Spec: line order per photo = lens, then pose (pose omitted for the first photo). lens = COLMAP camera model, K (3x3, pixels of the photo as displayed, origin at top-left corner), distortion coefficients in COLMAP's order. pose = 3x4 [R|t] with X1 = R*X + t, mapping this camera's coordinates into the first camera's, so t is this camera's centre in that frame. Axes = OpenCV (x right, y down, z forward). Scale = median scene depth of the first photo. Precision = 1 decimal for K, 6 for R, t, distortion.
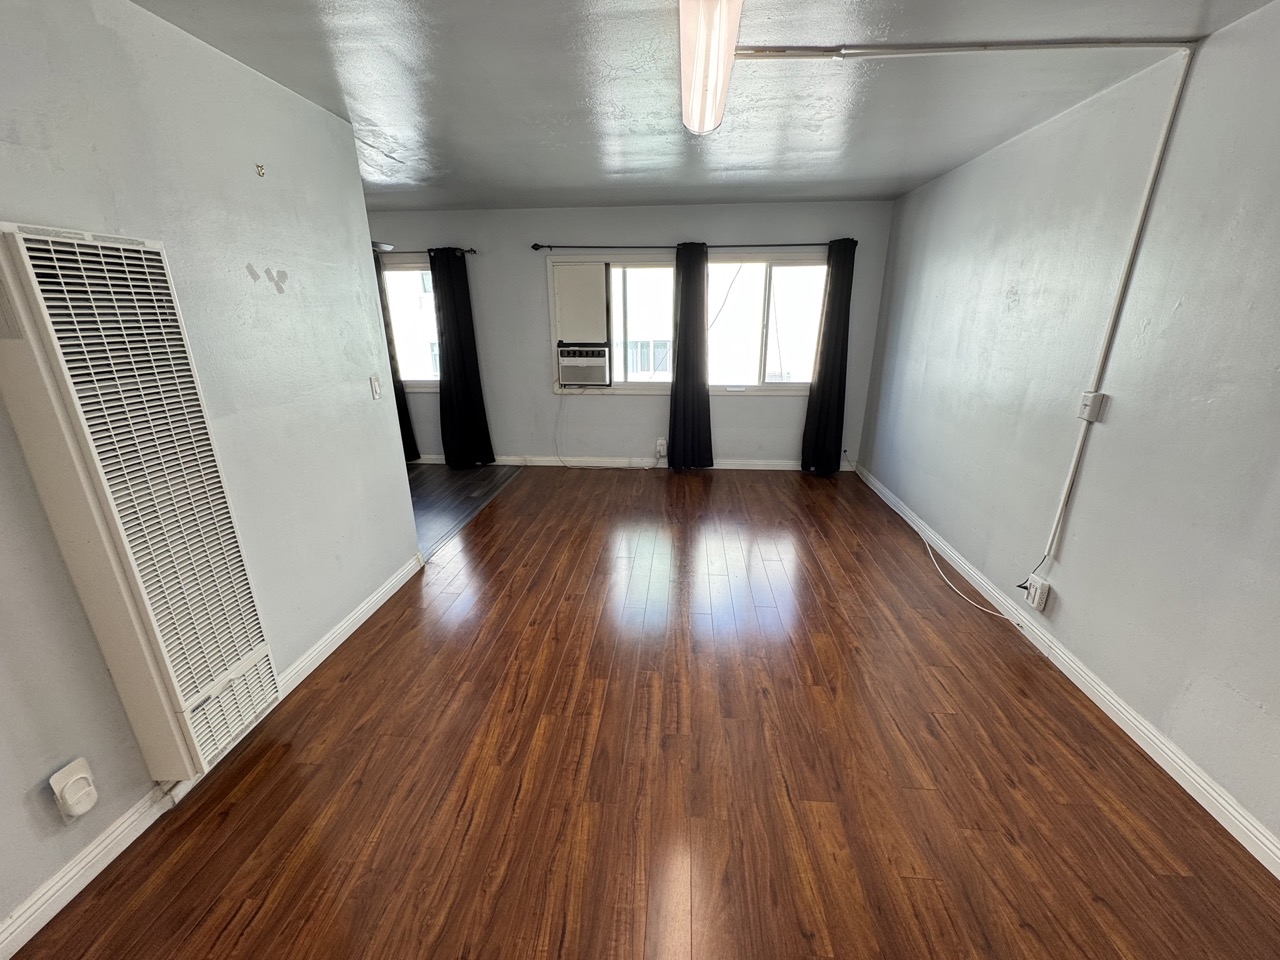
lens RADIAL K [[510.3, 0, 641.3], [0, 510.3, 480.5], [0, 0, 1]] dist [-0.003712, 0.000296]
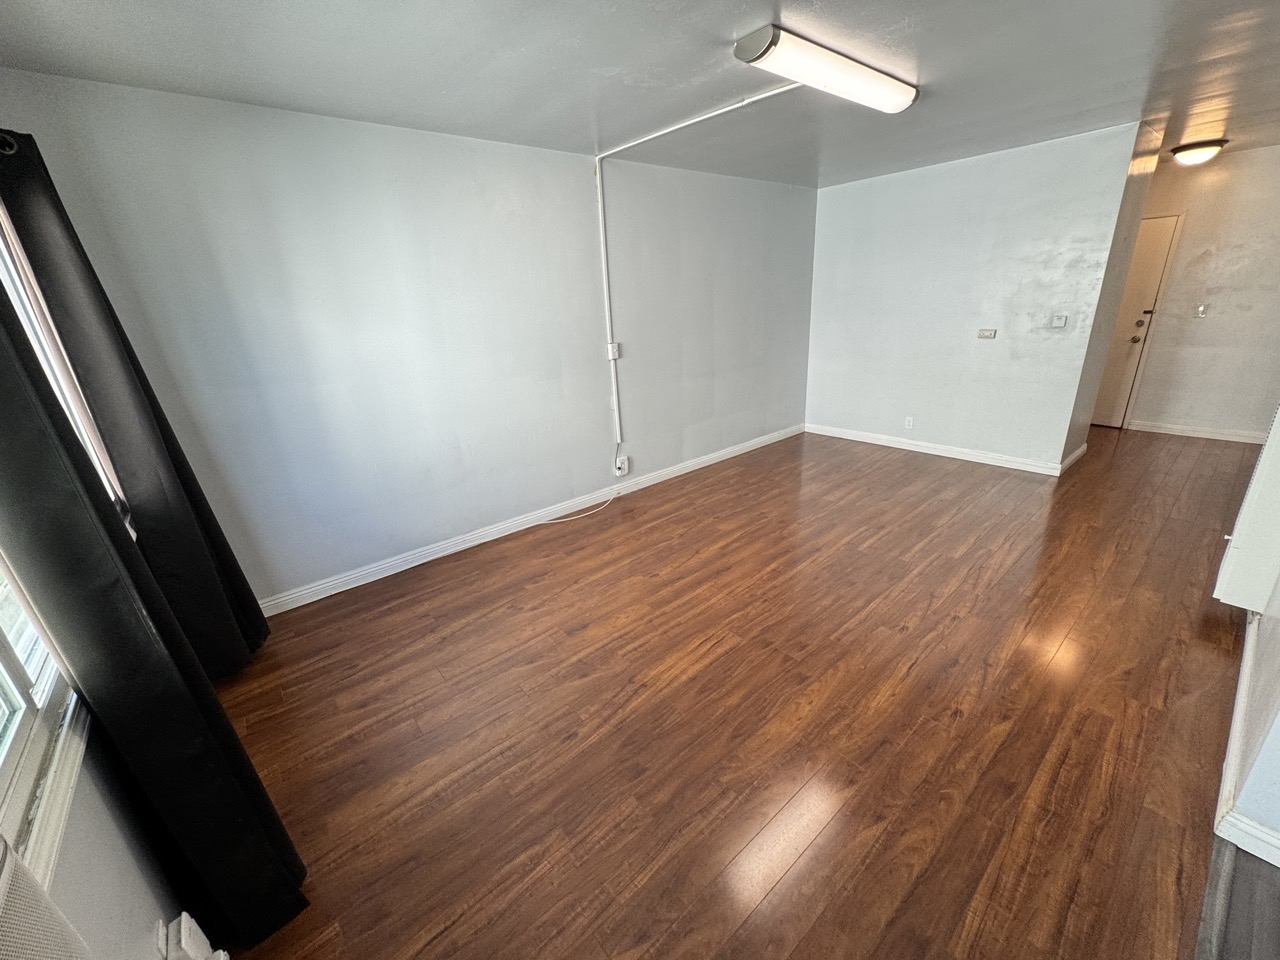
lens RADIAL K [[510.3, 0, 641.3], [0, 510.3, 480.5], [0, 0, 1]] dist [-0.003712, 0.000296]
pose [[-0.704762, -0.199513, 0.680812, -0.431569], [0.274777, 0.807976, 0.521222, -0.614686], [-0.654070, 0.554409, -0.514609, 1.894385]]
